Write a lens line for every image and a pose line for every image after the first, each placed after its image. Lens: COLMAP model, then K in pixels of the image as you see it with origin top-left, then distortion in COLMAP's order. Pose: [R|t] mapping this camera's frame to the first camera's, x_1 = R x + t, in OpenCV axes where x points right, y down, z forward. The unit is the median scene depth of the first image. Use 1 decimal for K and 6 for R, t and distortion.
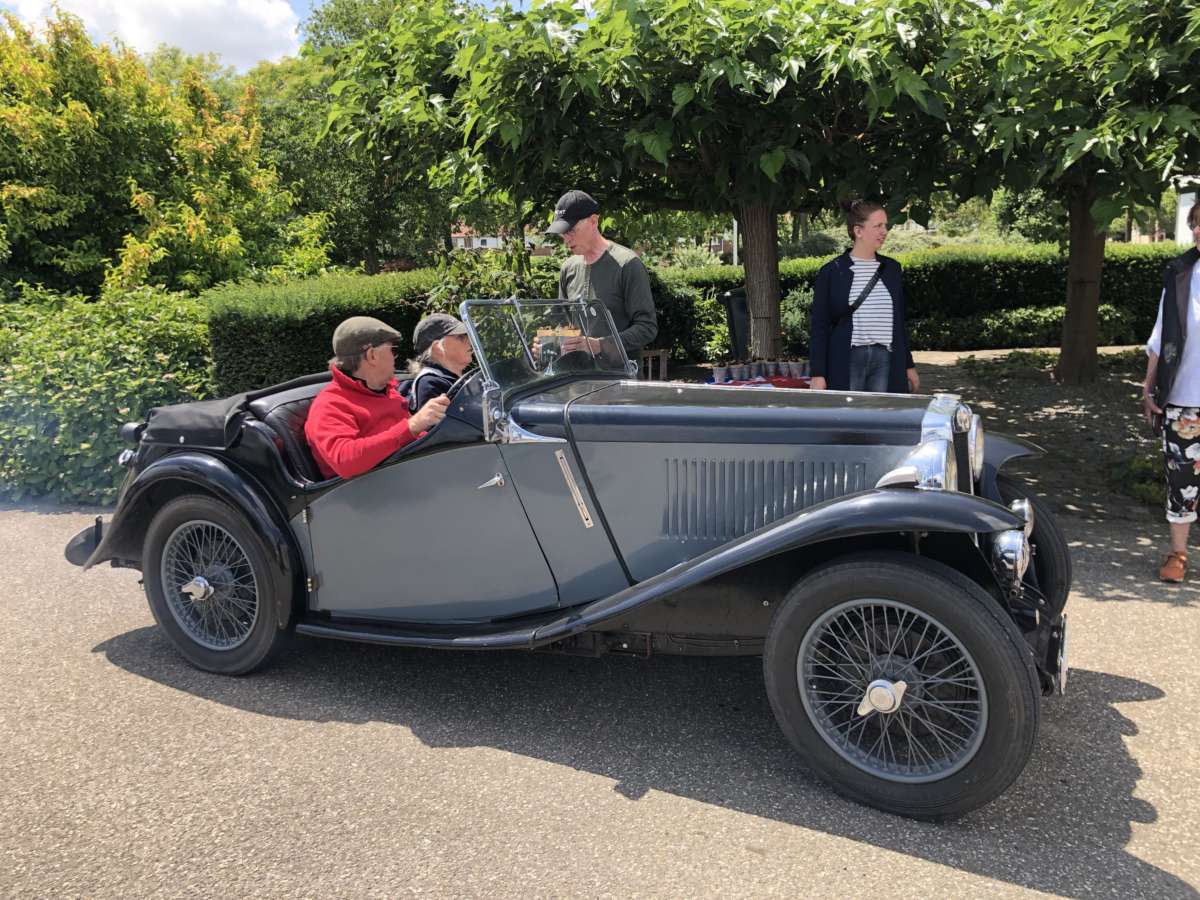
lens RADIAL K [[1008.8, 0, 602.6], [0, 1008.8, 444.4], [0, 0, 1]] dist [0.037690, 0.001494]
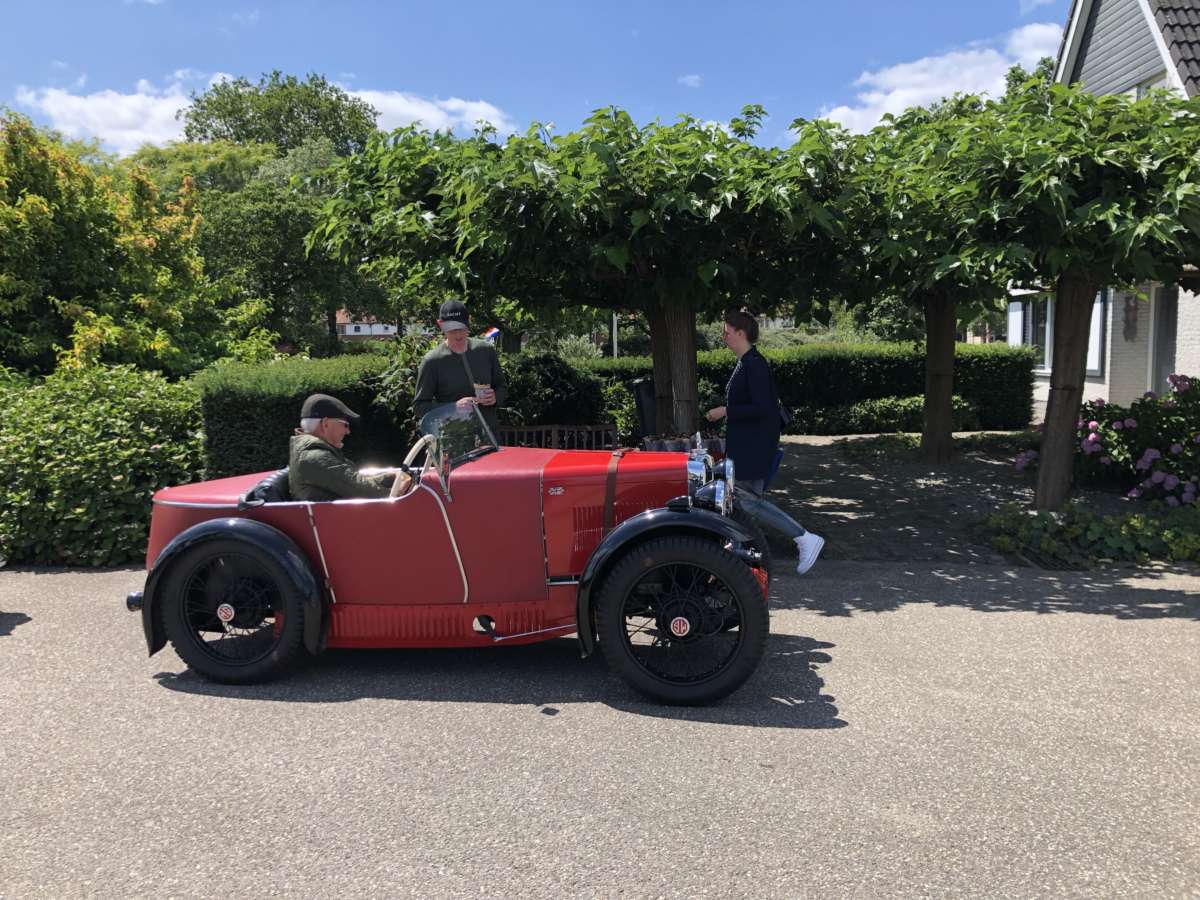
lens RADIAL K [[1008.8, 0, 598.4], [0, 1008.8, 450.5], [0, 0, 1]] dist [0.037690, 0.001494]
pose [[0.992057, 0.003632, 0.125738, -0.068738], [0.006720, 0.996625, -0.081810, 0.021591], [-0.125611, 0.082005, 0.988685, -0.103694]]
